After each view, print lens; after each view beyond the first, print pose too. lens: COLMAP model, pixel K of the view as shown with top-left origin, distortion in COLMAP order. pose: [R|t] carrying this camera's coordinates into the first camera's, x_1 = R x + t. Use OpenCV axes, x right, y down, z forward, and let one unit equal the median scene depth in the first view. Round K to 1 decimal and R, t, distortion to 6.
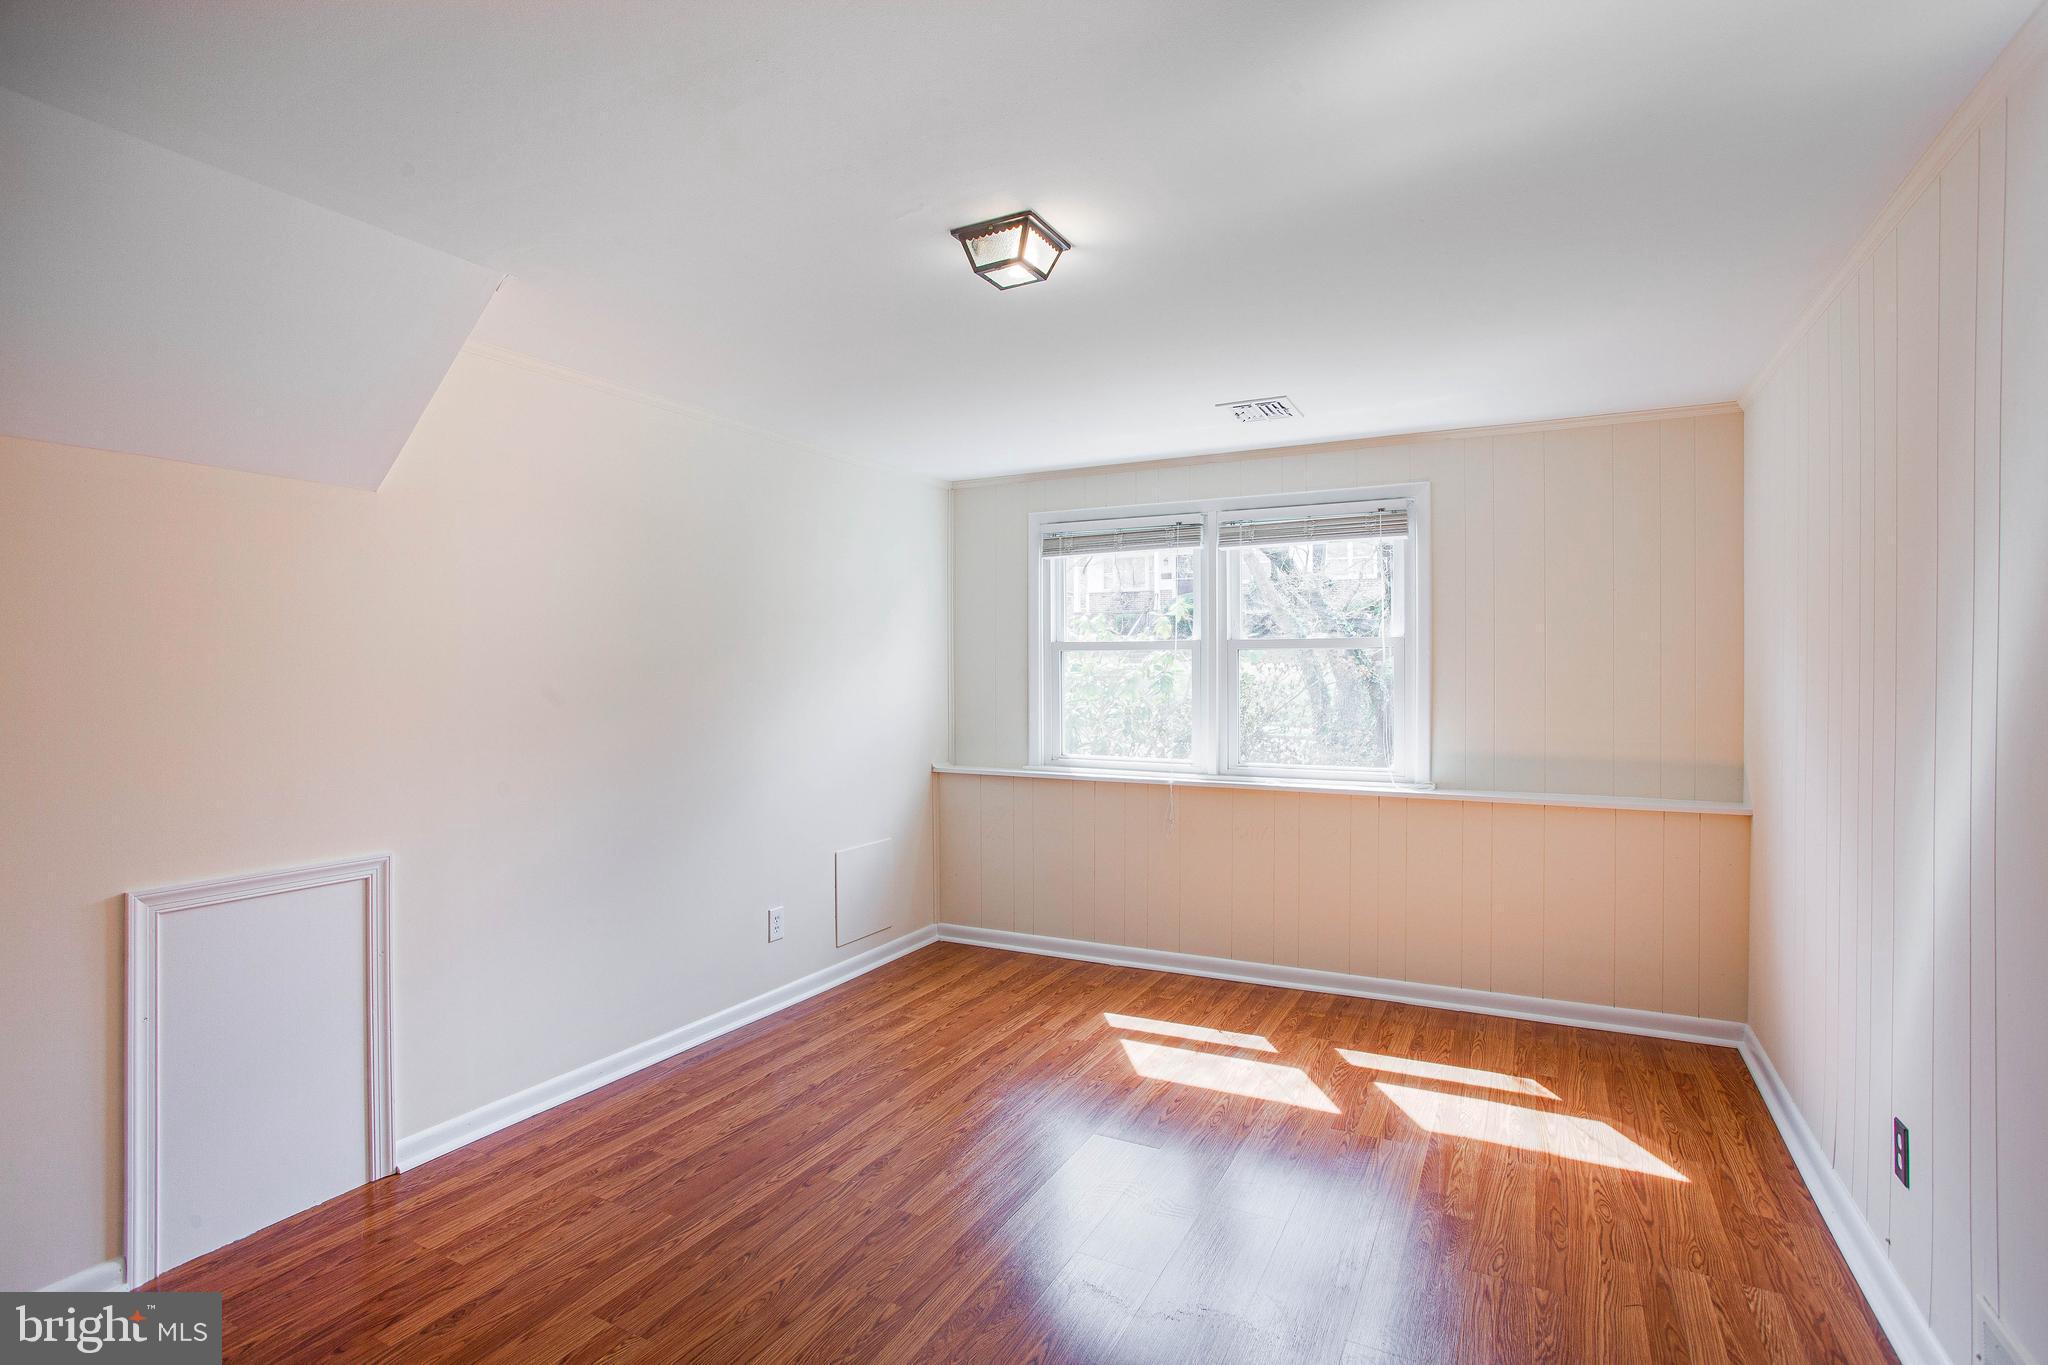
lens RADIAL K [[1003.6, 0, 1014.0], [0, 1003.6, 670.3], [0, 0, 1]] dist [-0.000508, 0.000500]
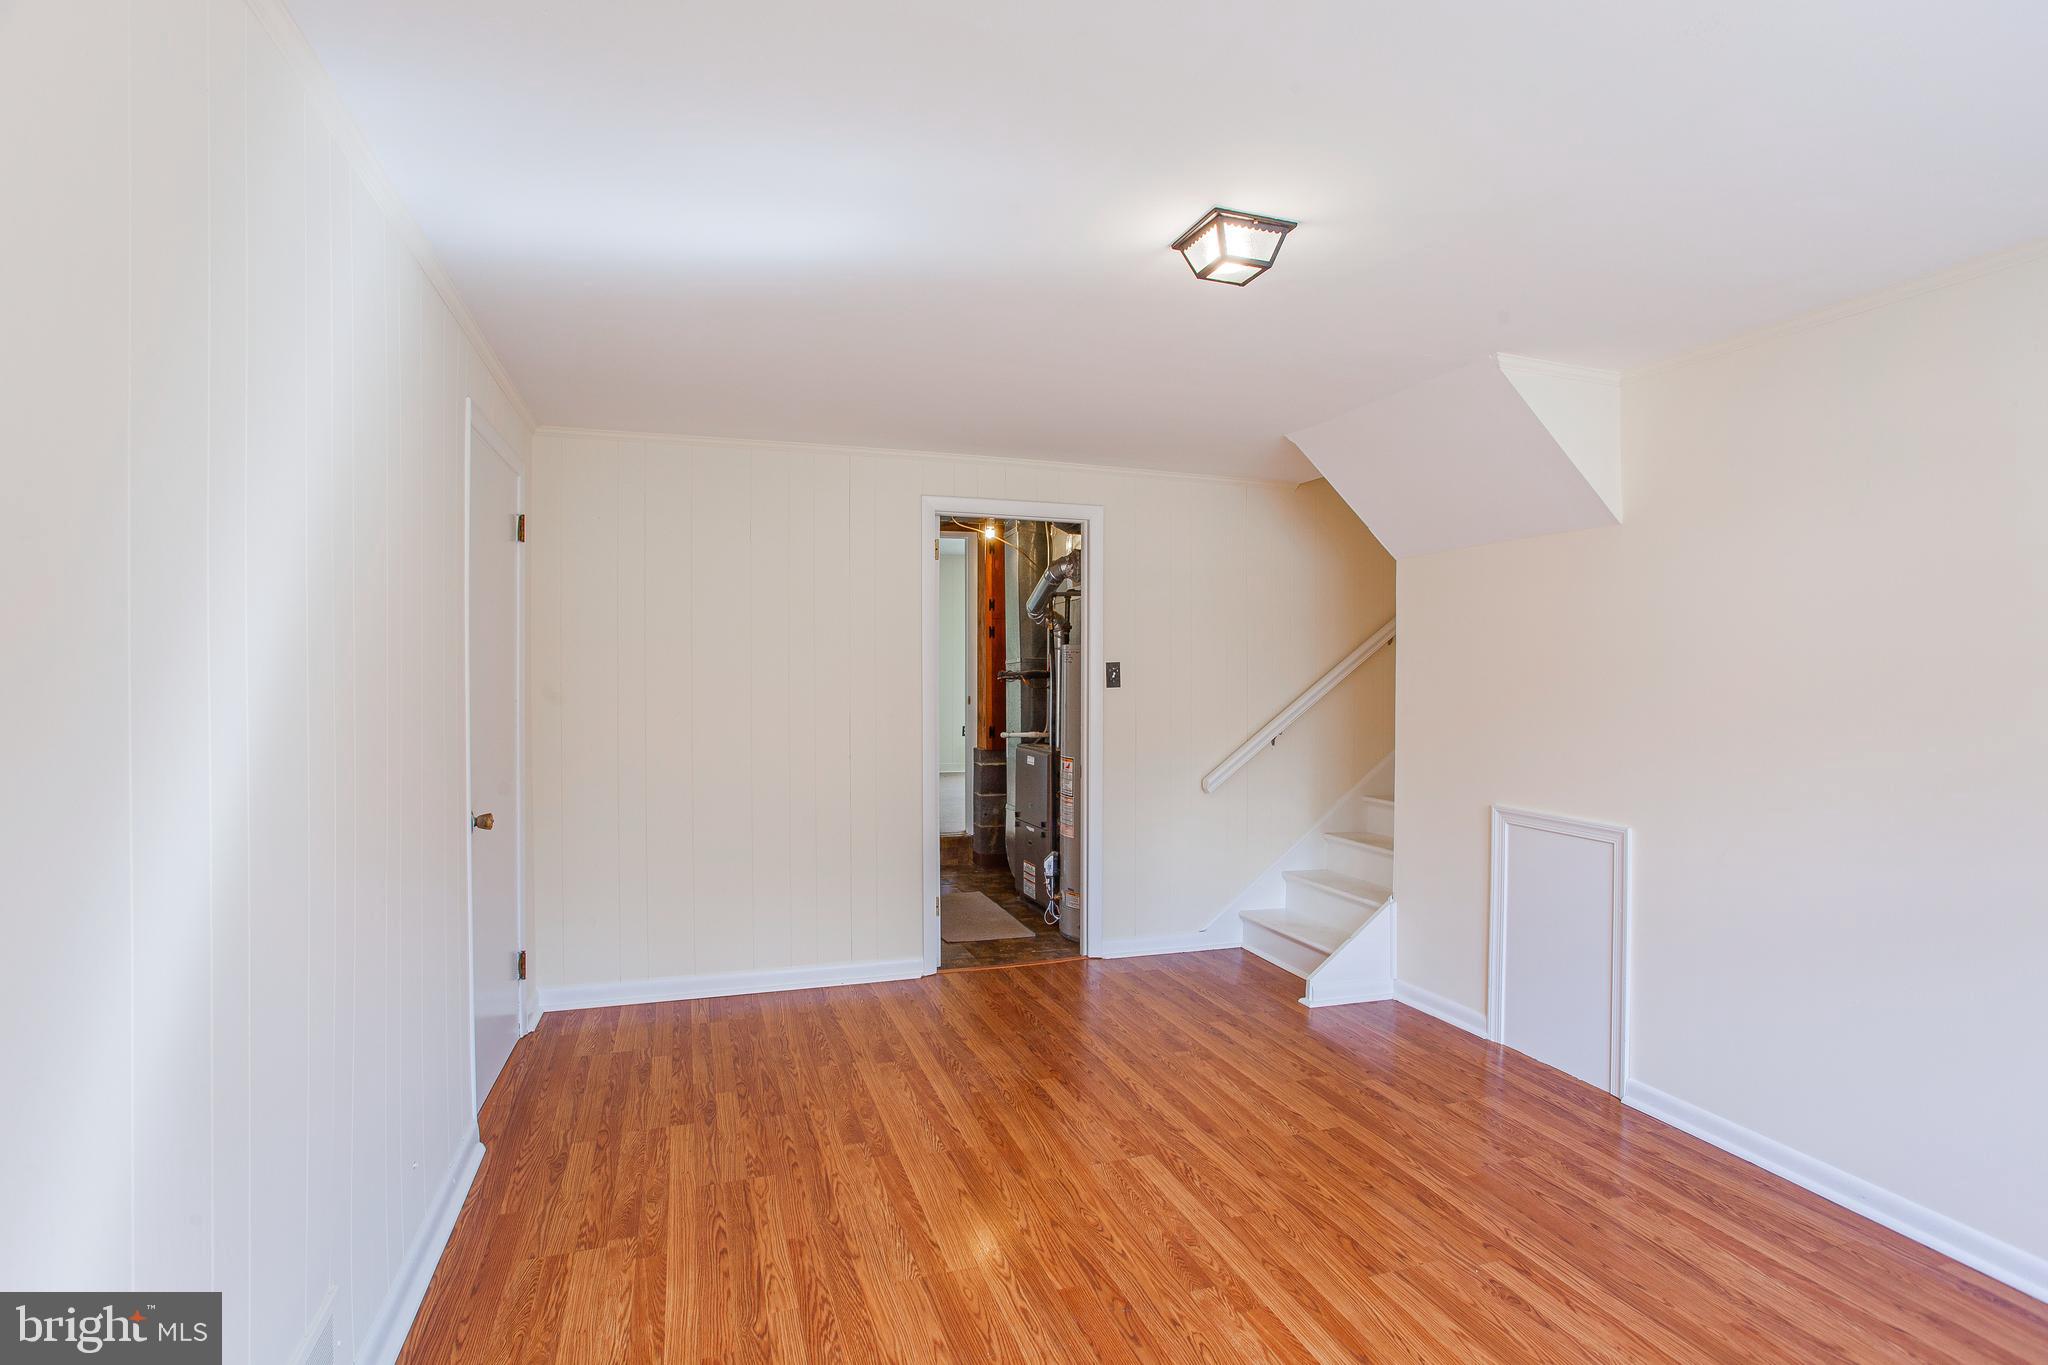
lens RADIAL K [[1003.6, 0, 1017.2], [0, 1003.6, 684.6], [0, 0, 1]] dist [-0.000508, 0.000500]
pose [[-0.678029, 0.019157, -0.734785, 0.719204], [0.001033, 0.999684, 0.025111, -0.017305], [0.735034, 0.016267, -0.677835, 1.261411]]
